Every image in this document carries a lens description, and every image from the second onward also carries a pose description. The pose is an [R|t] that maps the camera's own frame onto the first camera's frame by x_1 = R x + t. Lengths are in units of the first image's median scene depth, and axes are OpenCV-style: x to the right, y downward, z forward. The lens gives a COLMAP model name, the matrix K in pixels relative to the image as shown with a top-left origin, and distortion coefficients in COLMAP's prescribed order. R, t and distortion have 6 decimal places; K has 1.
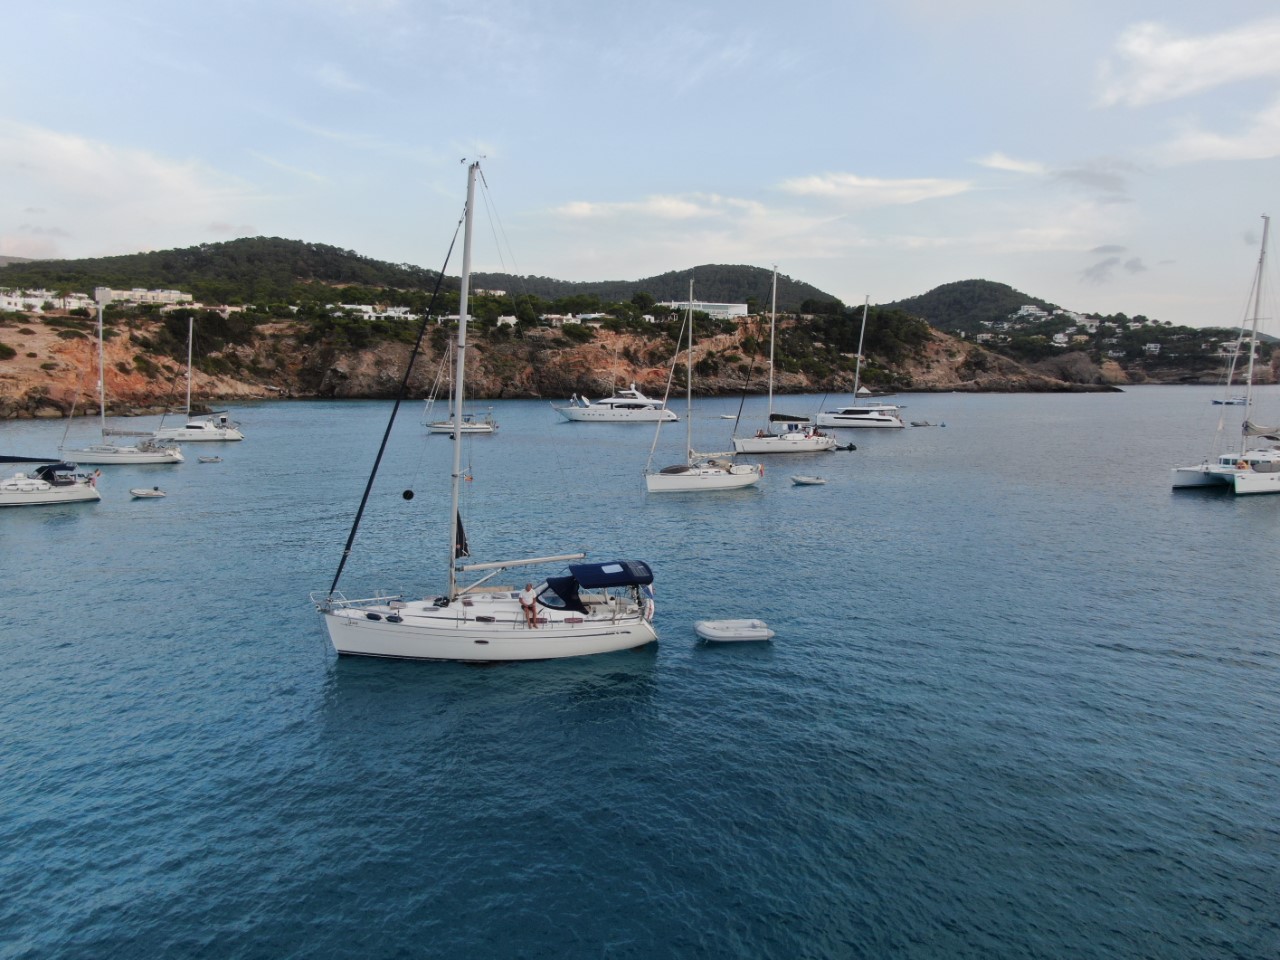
lens RADIAL K [[927.2, 0, 640.0], [0, 927.2, 480.0], [0, 0, 1]] dist [0.004044, 0.001174]
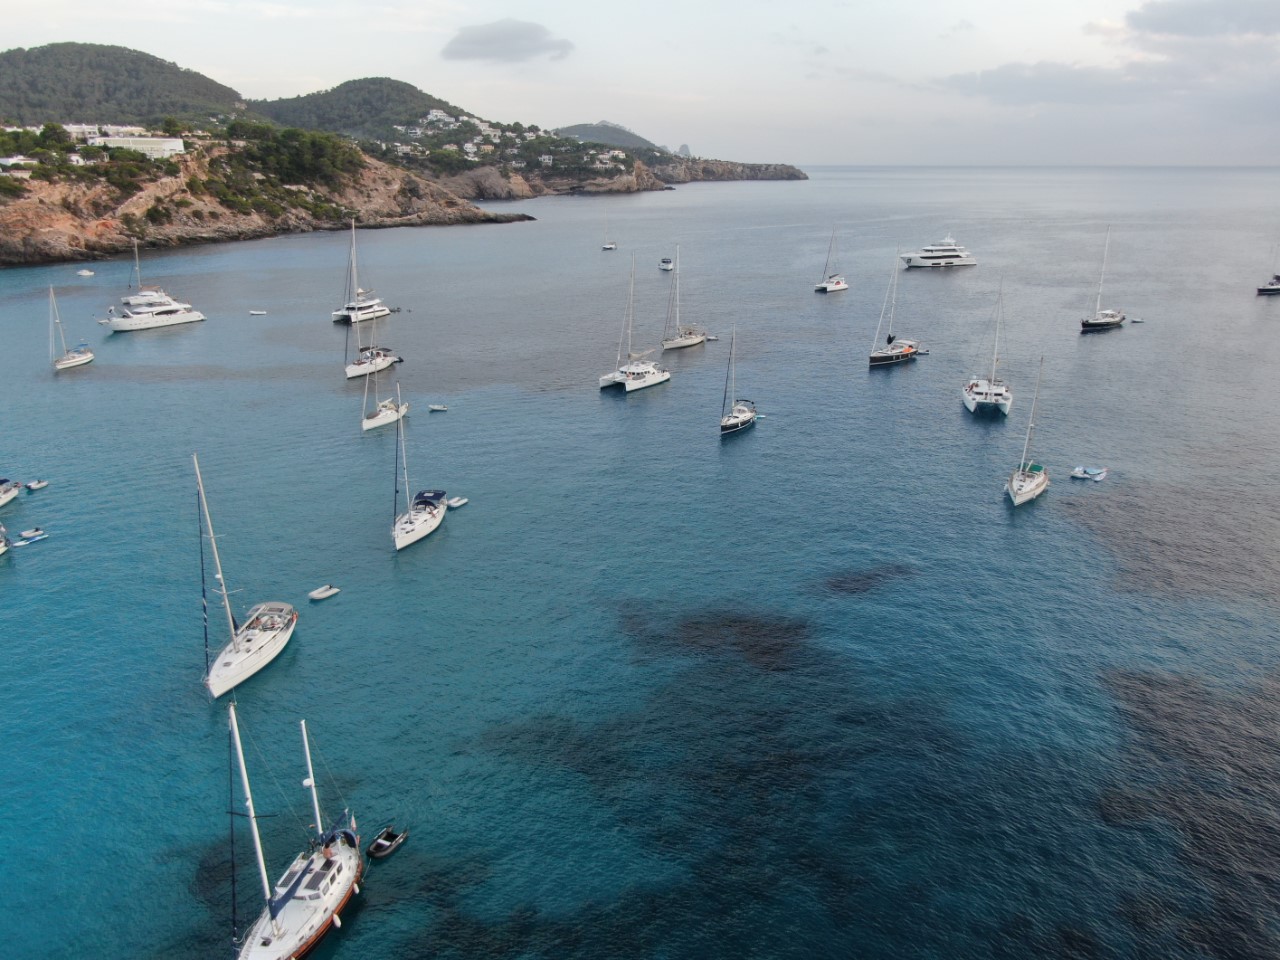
lens RADIAL K [[927.2, 0, 640.0], [0, 927.2, 480.0], [0, 0, 1]] dist [0.004044, 0.001174]
pose [[0.825122, -0.181244, 0.535093, -0.058792], [0.063816, 0.970982, 0.230482, -0.030705], [-0.561339, -0.156028, 0.812745, -0.085809]]
